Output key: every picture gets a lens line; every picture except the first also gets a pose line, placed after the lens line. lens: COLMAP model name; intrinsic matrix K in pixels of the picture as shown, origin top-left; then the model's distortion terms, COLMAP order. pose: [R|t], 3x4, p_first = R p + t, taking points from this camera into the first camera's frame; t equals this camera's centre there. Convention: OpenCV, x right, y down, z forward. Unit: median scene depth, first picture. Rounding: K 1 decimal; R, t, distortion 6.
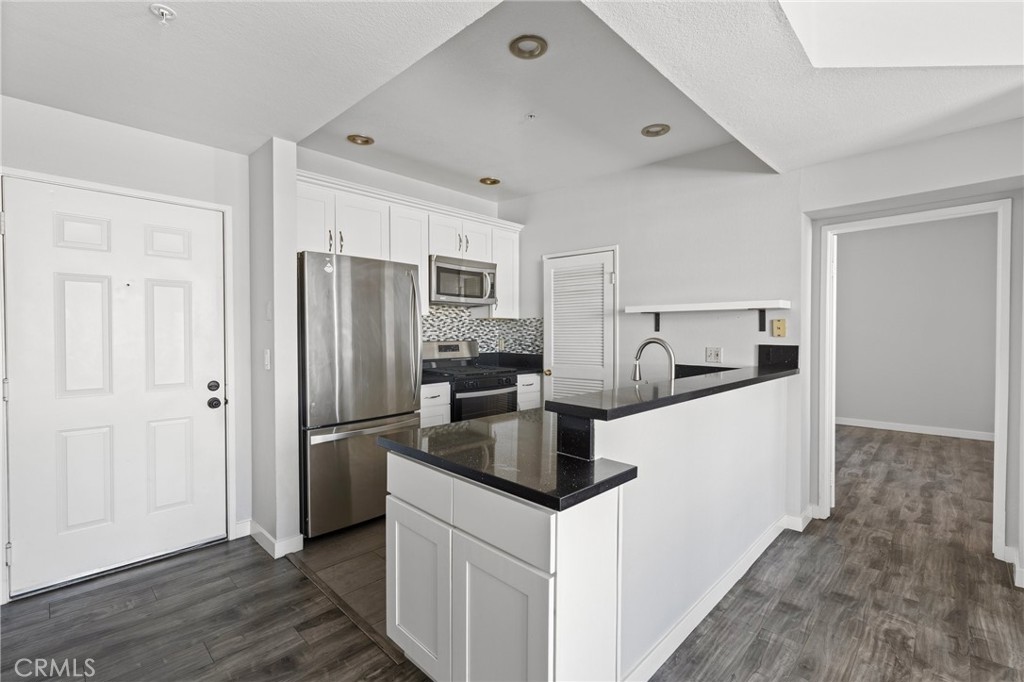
lens RADIAL K [[458.6, 0, 511.8], [0, 458.6, 340.2], [0, 0, 1]] dist [0.001993, 0.000677]
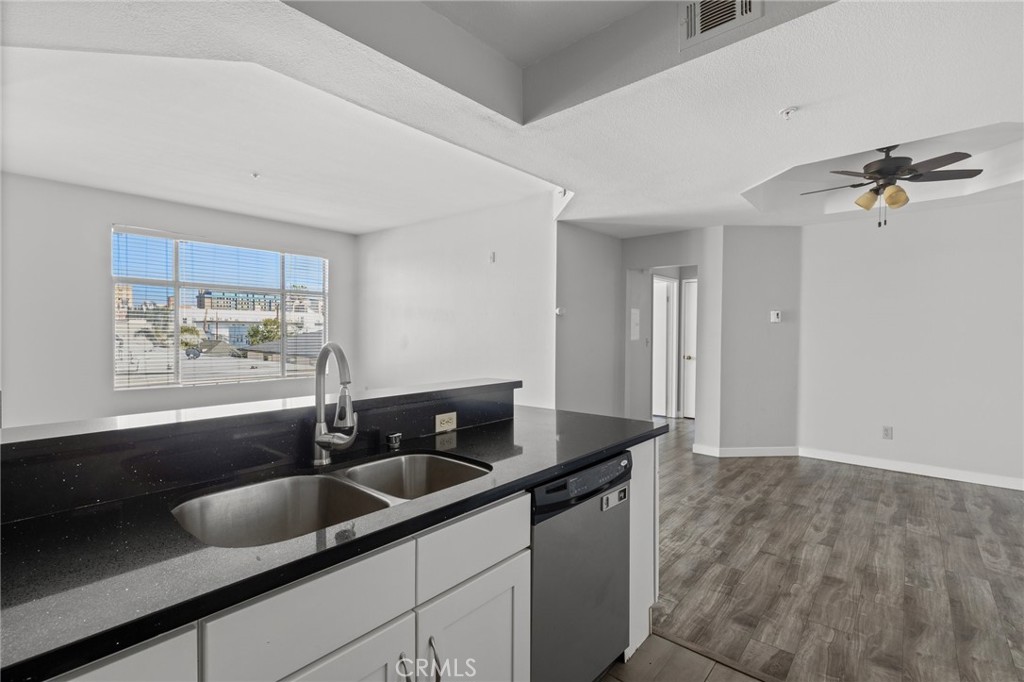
lens RADIAL K [[458.6, 0, 512.0], [0, 458.6, 339.5], [0, 0, 1]] dist [0.001993, 0.000677]
pose [[-0.998358, -0.002374, -0.057227, 0.077828], [-0.004490, 0.999310, 0.036868, -0.019852], [0.057100, 0.037064, -0.997680, 1.013760]]
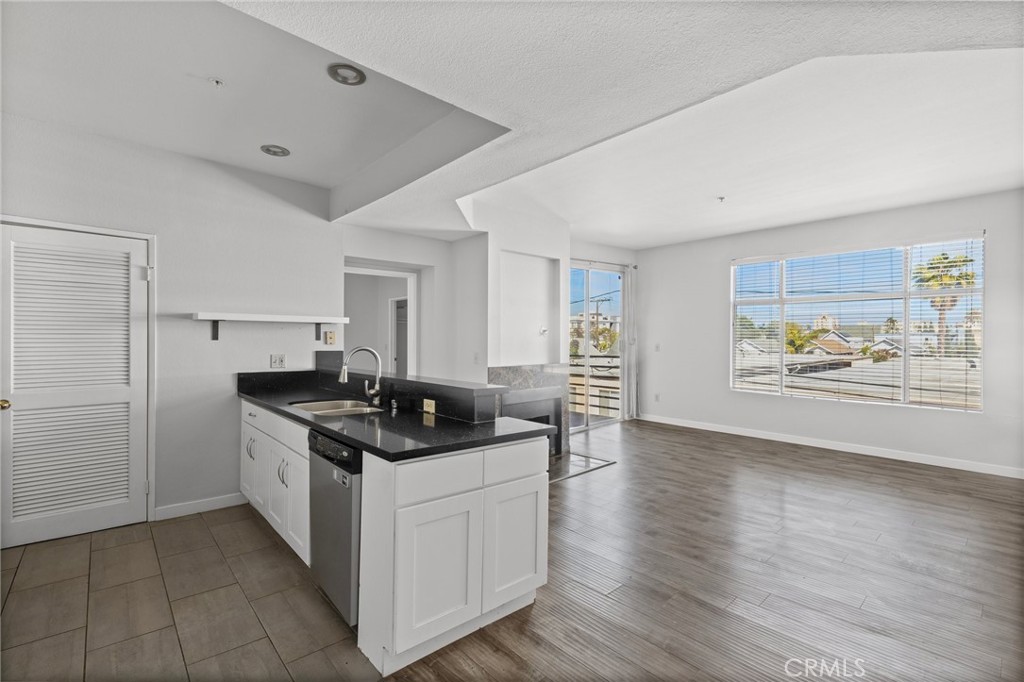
lens RADIAL K [[458.6, 0, 508.4], [0, 458.6, 339.2], [0, 0, 1]] dist [0.001993, 0.000677]
pose [[0.065750, 0.002480, 0.997833, -0.590726], [0.012420, 0.999917, -0.003303, -0.009947], [-0.997759, 0.012610, 0.065714, 0.332111]]
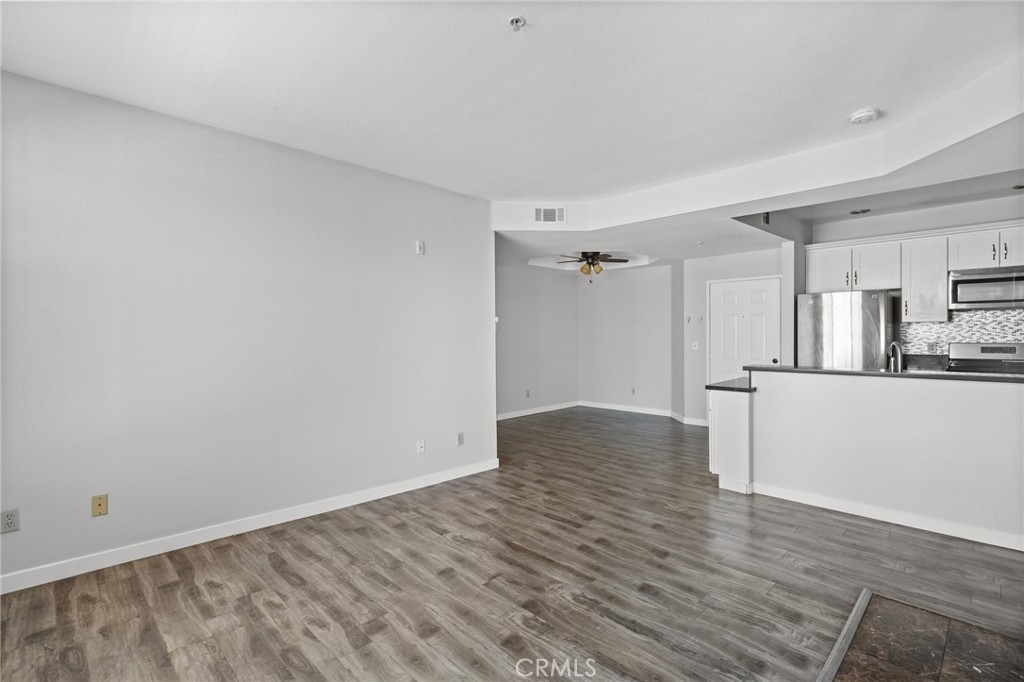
lens RADIAL K [[486.7, 0, 502.2], [0, 486.7, 334.1], [0, 0, 1]] dist [0.000629, -0.000906]
pose [[-0.028770, 0.004421, -0.999576, 1.209191], [-0.008151, 0.999956, 0.004657, -0.017760], [0.999553, 0.008282, -0.028733, -0.143676]]
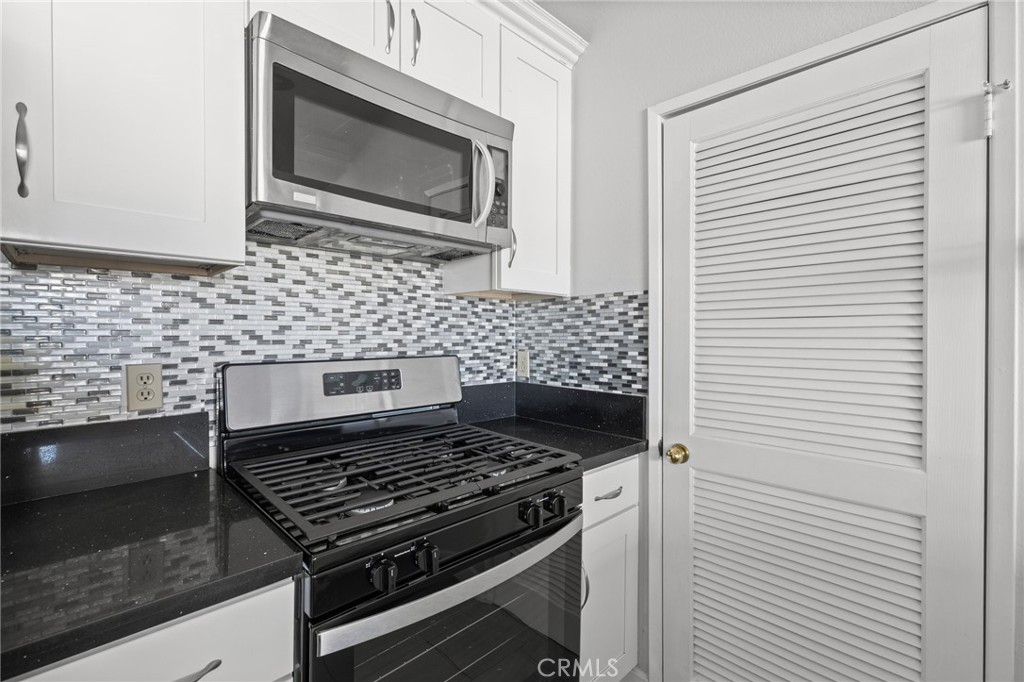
lens RADIAL K [[458.6, 0, 509.7], [0, 458.6, 334.9], [0, 0, 1]] dist [0.001993, 0.000677]
pose [[0.999753, 0.003899, -0.021895, -0.034230], [-0.004151, 0.999926, -0.011456, -0.013866], [0.021849, 0.011544, 0.999695, 0.801766]]
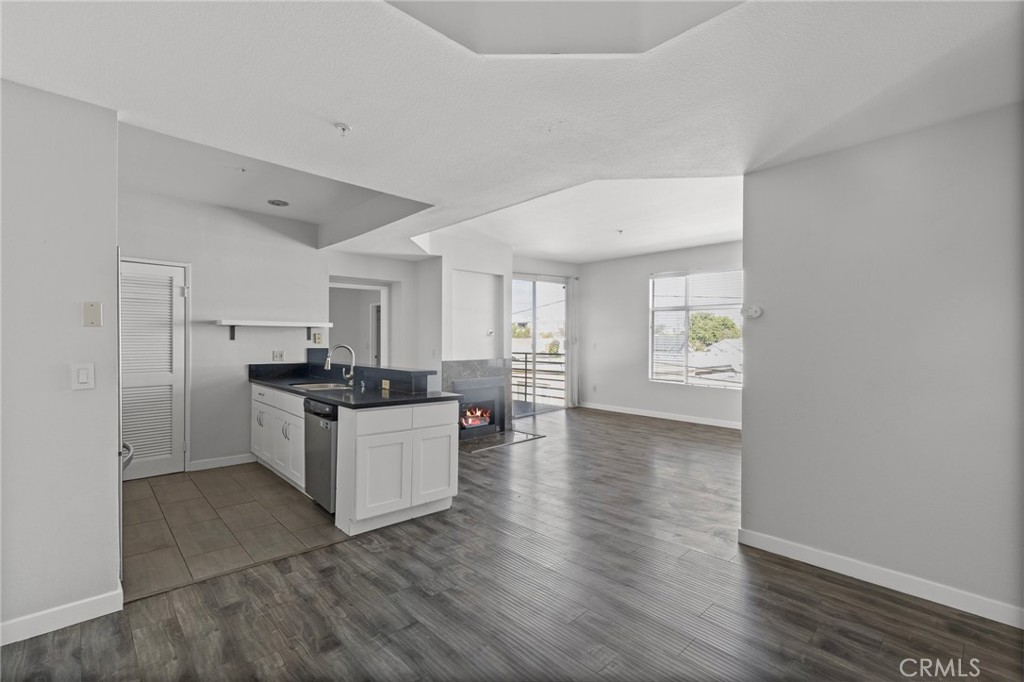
lens RADIAL K [[458.6, 0, 508.1], [0, 458.6, 339.3], [0, 0, 1]] dist [0.001993, 0.000677]
pose [[0.044161, 0.003119, 0.999020, -0.932294], [0.013055, 0.999908, -0.003699, -0.005985], [-0.998939, 0.013206, 0.044116, 0.172484]]
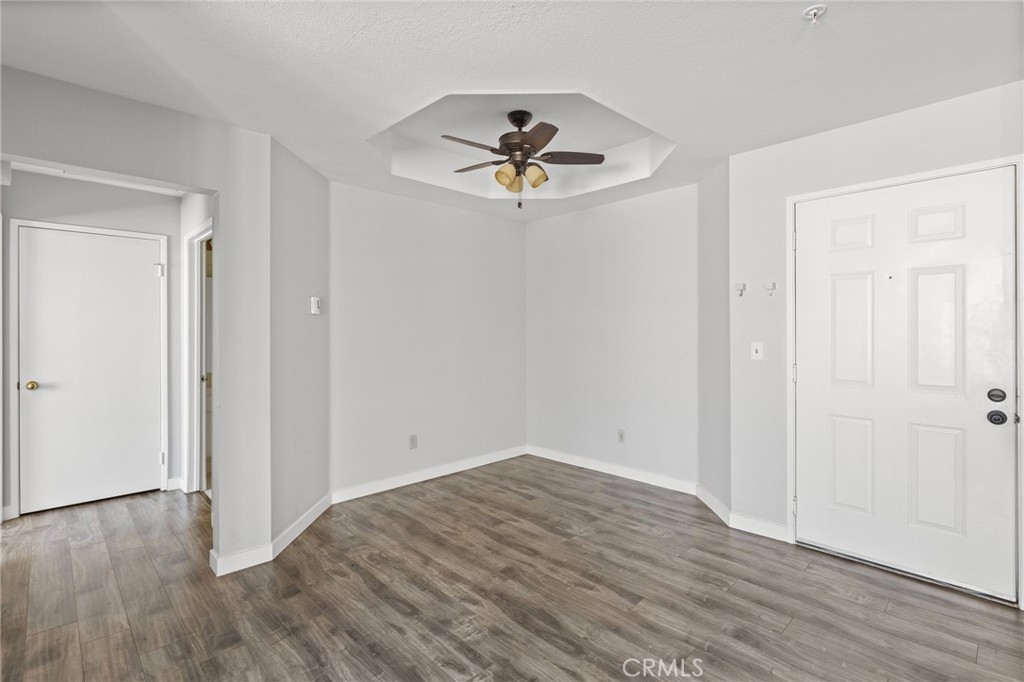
lens RADIAL K [[486.7, 0, 503.3], [0, 486.7, 328.1], [0, 0, 1]] dist [0.000629, -0.000906]
pose [[-0.040414, -0.001817, -0.999181, 0.148480], [-0.012223, 0.999924, -0.001324, -0.001552], [0.999108, 0.012160, -0.040433, 0.152983]]
